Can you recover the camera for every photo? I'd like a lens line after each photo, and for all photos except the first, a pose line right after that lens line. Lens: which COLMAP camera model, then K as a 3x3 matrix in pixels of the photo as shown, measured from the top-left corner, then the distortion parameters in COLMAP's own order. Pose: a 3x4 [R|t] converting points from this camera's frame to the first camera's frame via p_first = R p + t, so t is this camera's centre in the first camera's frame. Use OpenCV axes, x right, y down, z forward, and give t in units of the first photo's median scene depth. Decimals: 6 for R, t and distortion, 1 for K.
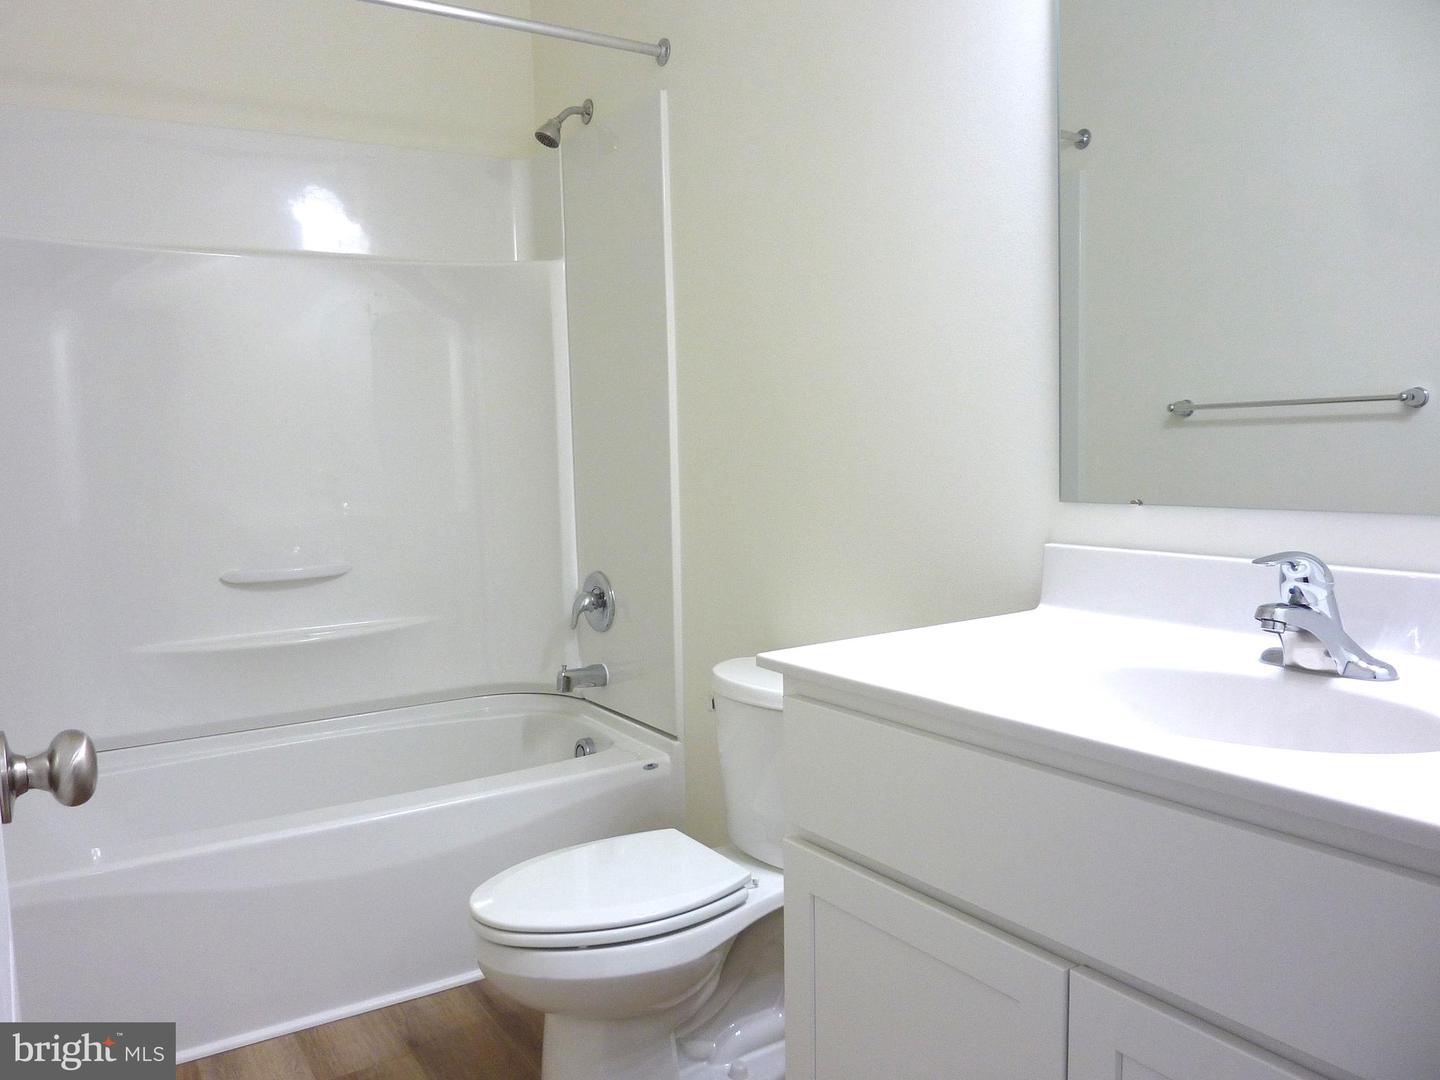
lens RADIAL K [[1150.6, 0, 720.0], [0, 1150.6, 540.0], [0, 0, 1]] dist [-0.001153, 0.048184]
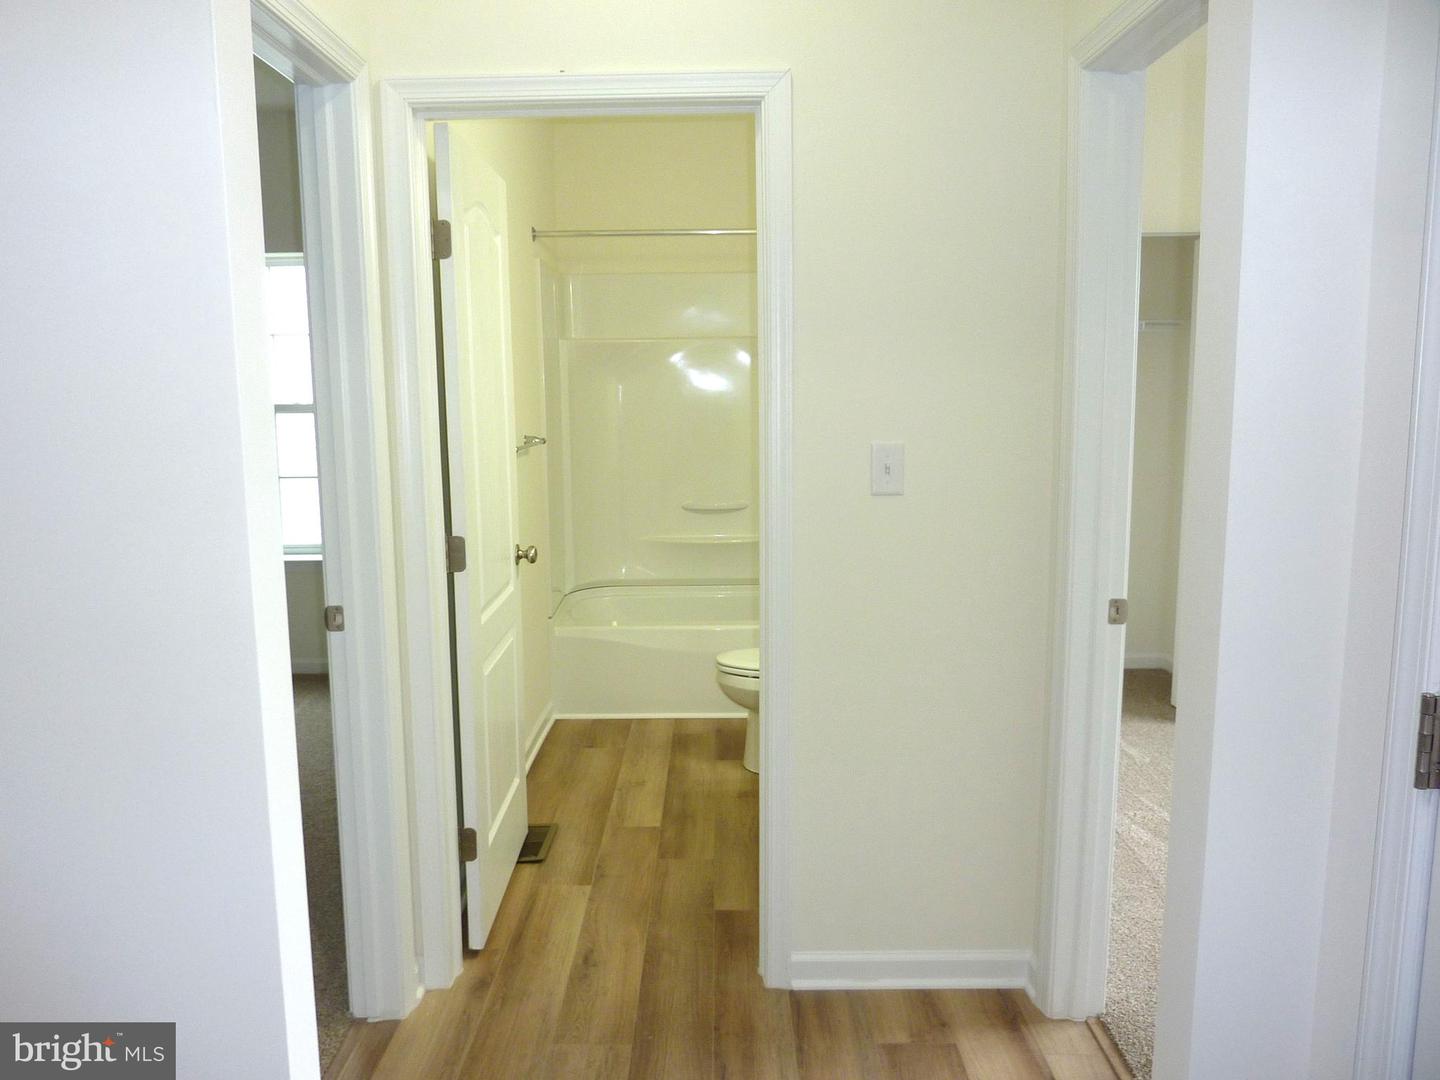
lens RADIAL K [[1150.6, 0, 720.0], [0, 1150.6, 540.0], [0, 0, 1]] dist [-0.001153, 0.048184]
pose [[0.857685, 0.083853, -0.507291, 0.766542], [-0.054463, 0.995878, 0.072532, -0.067911], [0.511282, -0.034581, 0.858717, -0.794279]]
